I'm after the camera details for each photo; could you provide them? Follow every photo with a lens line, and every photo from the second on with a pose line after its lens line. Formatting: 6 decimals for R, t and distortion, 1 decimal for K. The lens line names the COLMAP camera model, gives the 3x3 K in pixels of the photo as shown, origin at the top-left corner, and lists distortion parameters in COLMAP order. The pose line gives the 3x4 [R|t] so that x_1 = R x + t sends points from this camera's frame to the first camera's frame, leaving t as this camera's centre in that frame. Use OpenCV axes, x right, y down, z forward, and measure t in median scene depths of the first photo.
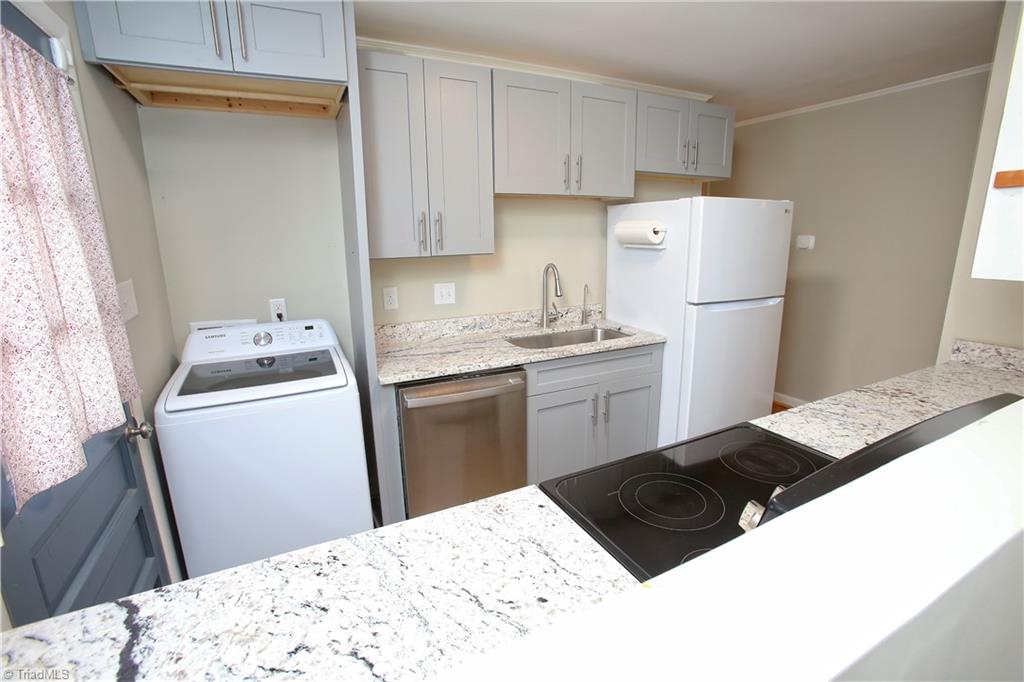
lens RADIAL K [[470.4, 0, 515.6], [0, 470.4, 340.4], [0, 0, 1]] dist [-0.002537, 0.000347]
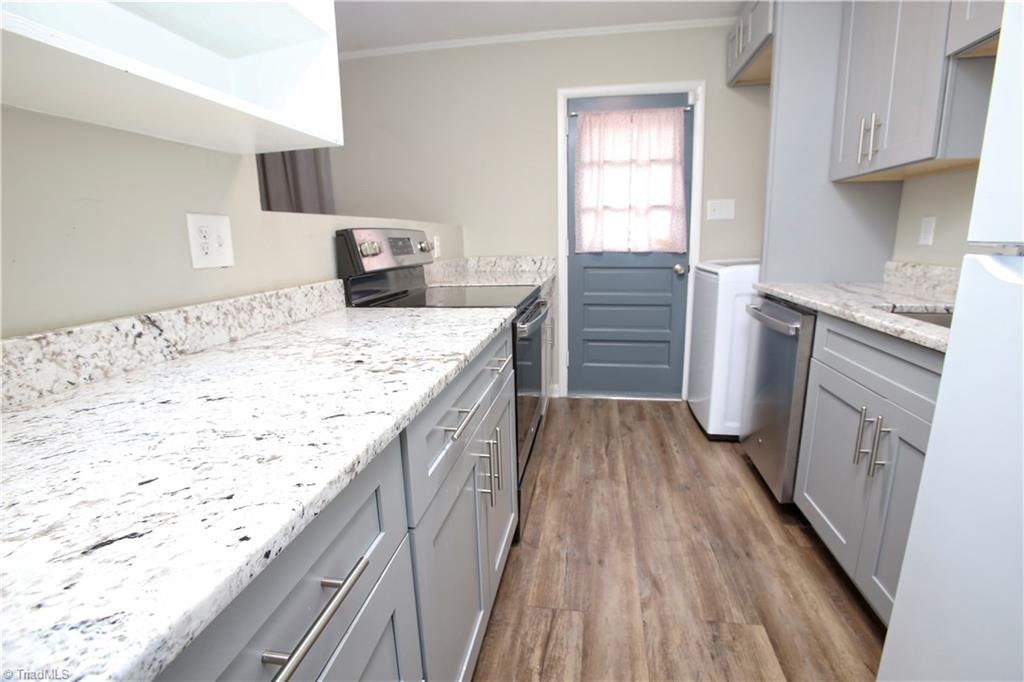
lens RADIAL K [[470.4, 0, 515.2], [0, 470.4, 341.8], [0, 0, 1]] dist [-0.002537, 0.000347]
pose [[-0.601456, 0.177346, -0.778973, 1.103685], [-0.162864, 0.927356, 0.336878, -0.098430], [0.782129, 0.329484, -0.528880, 1.331871]]
